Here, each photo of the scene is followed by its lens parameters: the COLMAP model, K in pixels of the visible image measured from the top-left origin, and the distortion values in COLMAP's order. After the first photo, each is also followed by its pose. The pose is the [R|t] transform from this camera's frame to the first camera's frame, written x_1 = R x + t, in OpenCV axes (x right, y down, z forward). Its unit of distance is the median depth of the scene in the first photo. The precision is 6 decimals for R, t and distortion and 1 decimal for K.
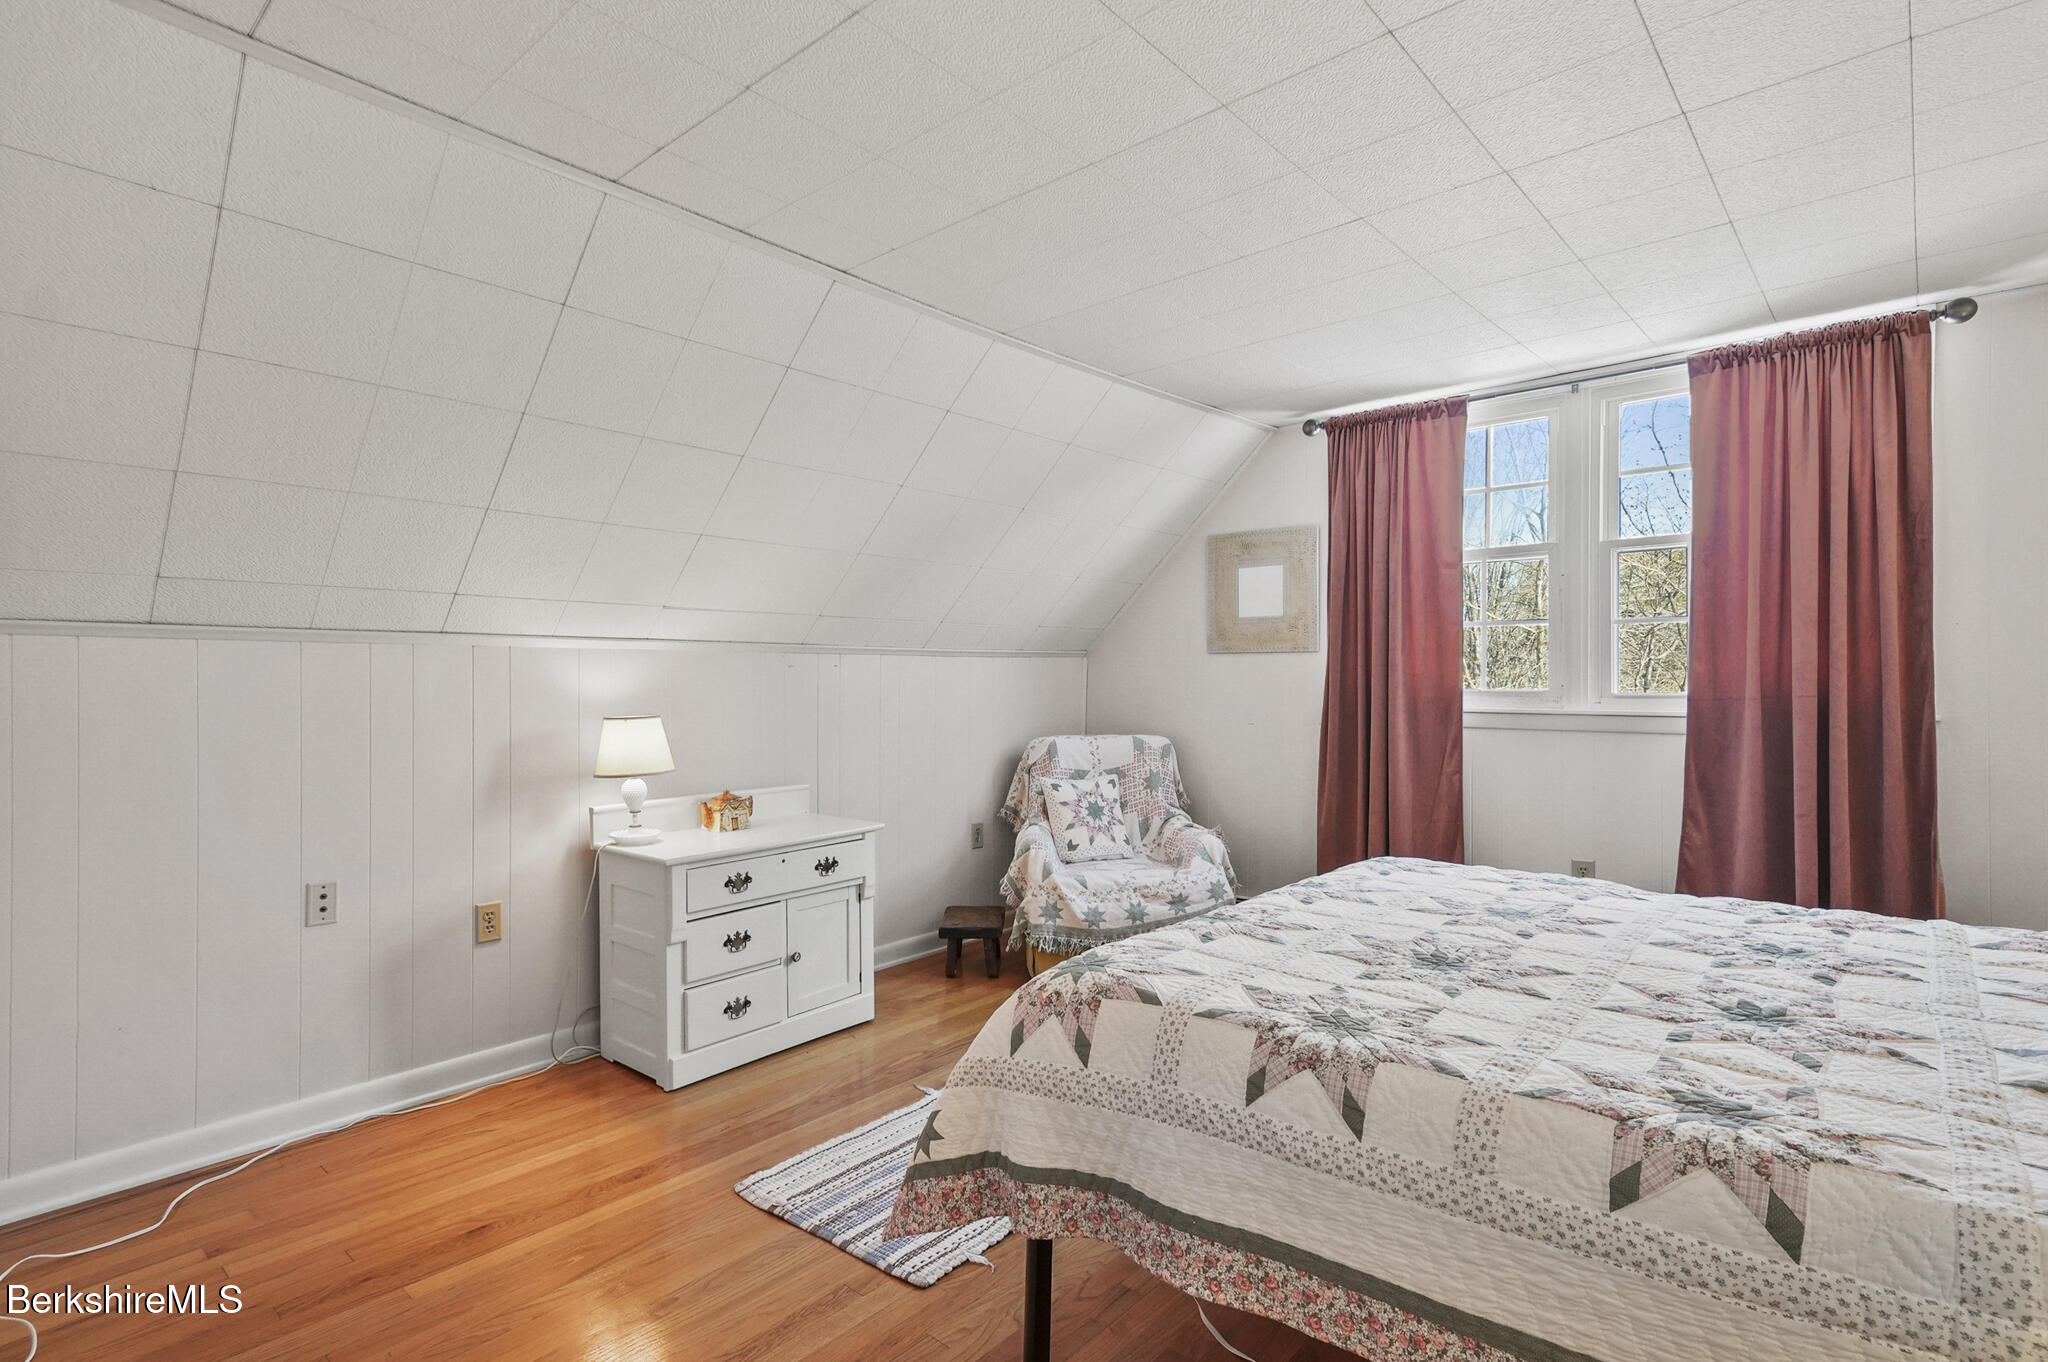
lens RADIAL K [[1012.0, 0, 1012.0], [0, 1012.0, 675.8], [0, 0, 1]] dist [0.001617, 0.024037]
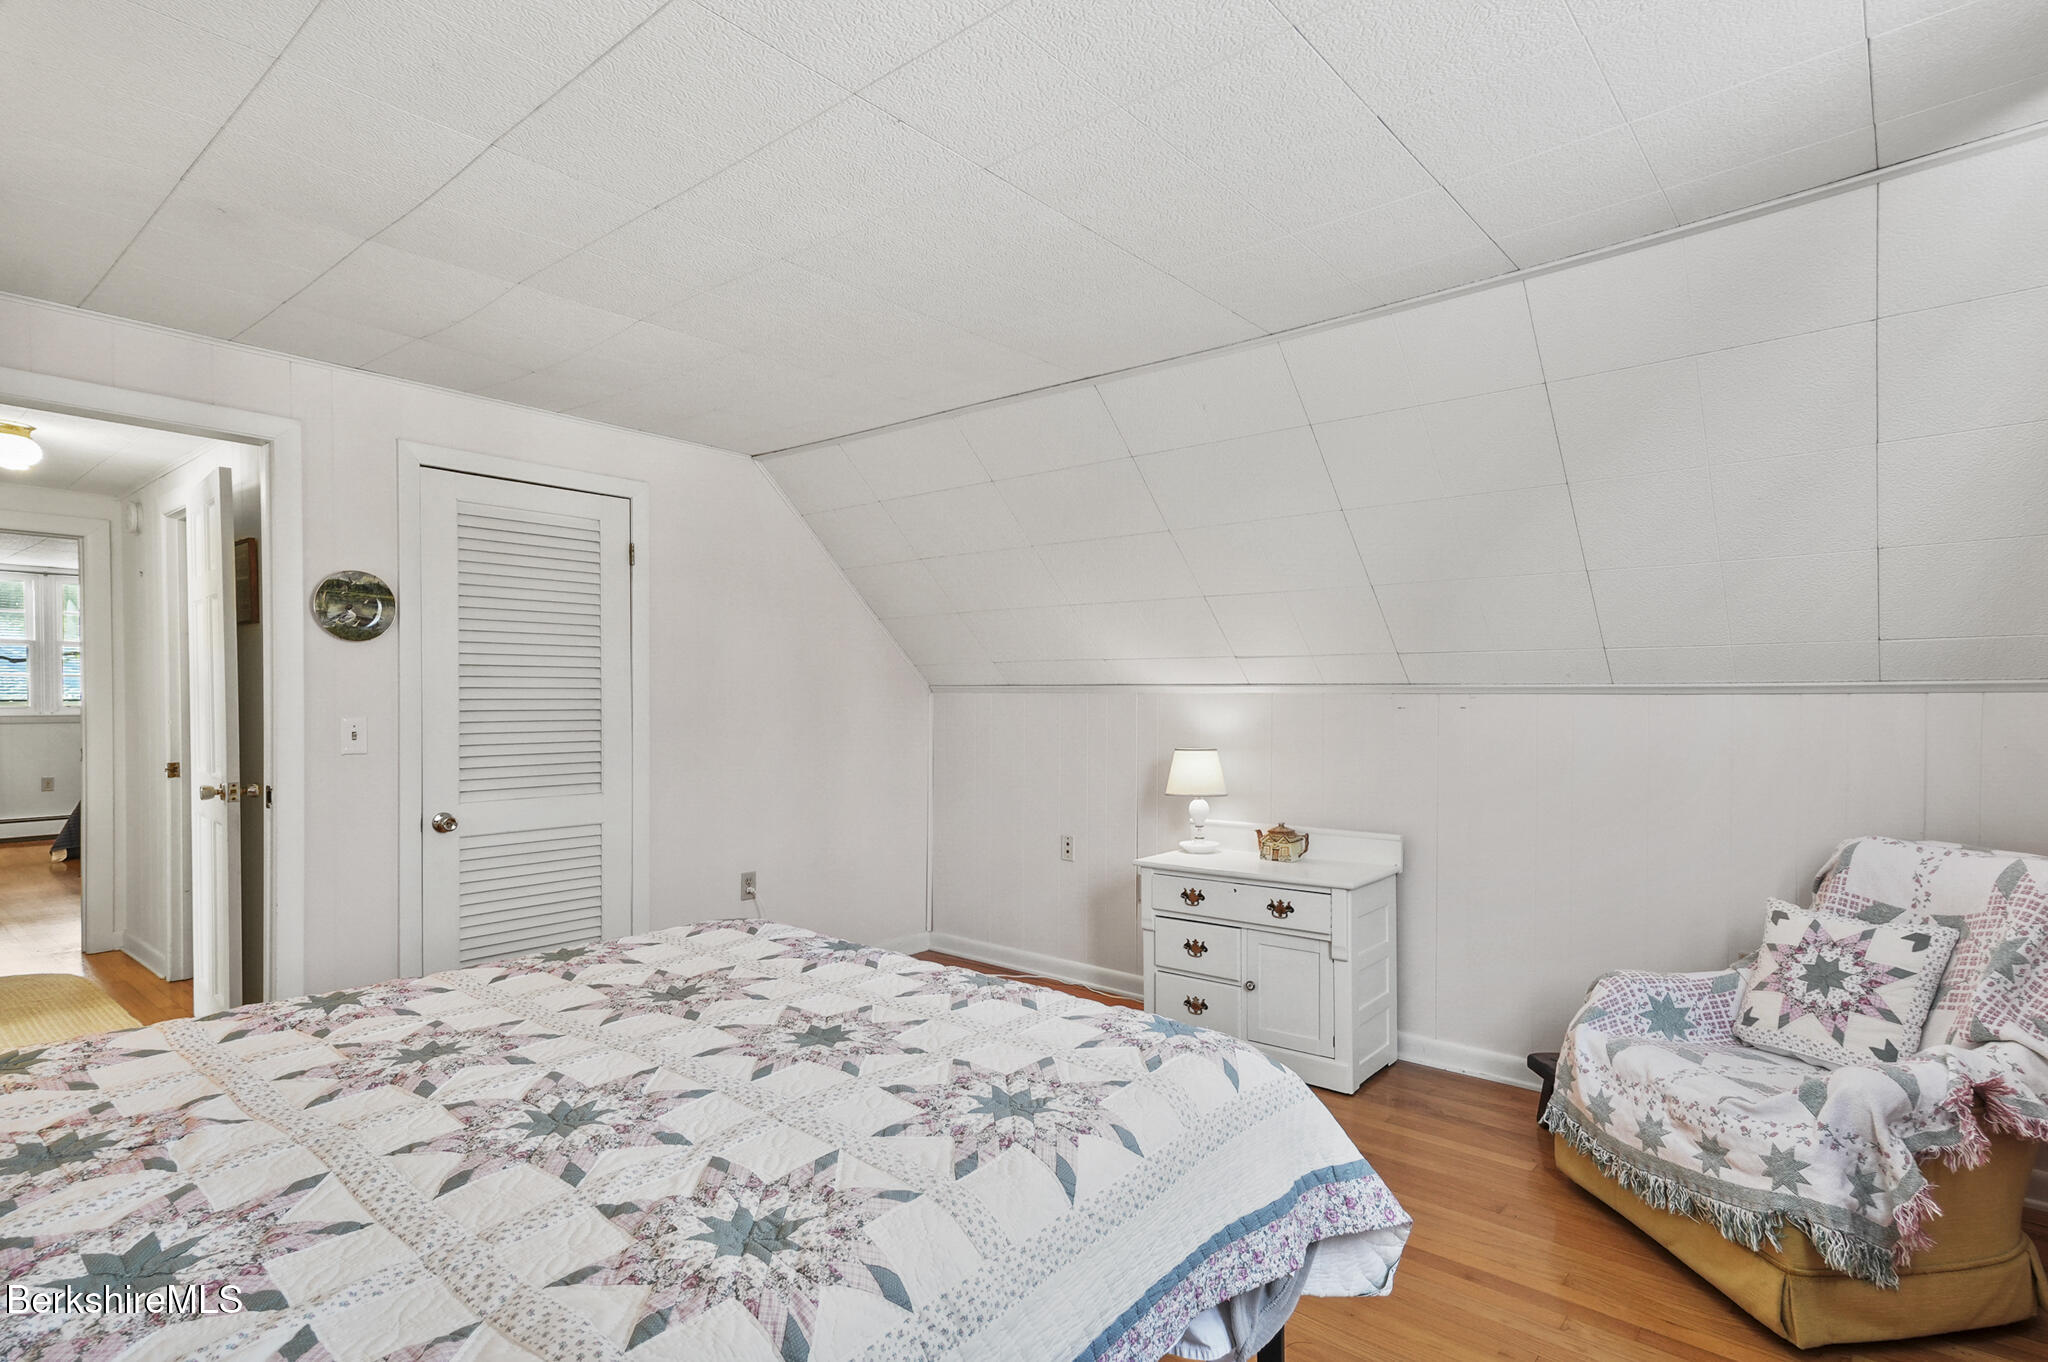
lens RADIAL K [[1010.2, 0, 1031.1], [0, 1010.2, 703.0], [0, 0, 1]] dist [0.029210, 0.000123]
pose [[0.042174, 0.008060, -0.999078, 0.813098], [-0.001665, 0.999967, 0.007997, -0.024352], [0.999109, 0.001327, 0.042186, 0.712389]]
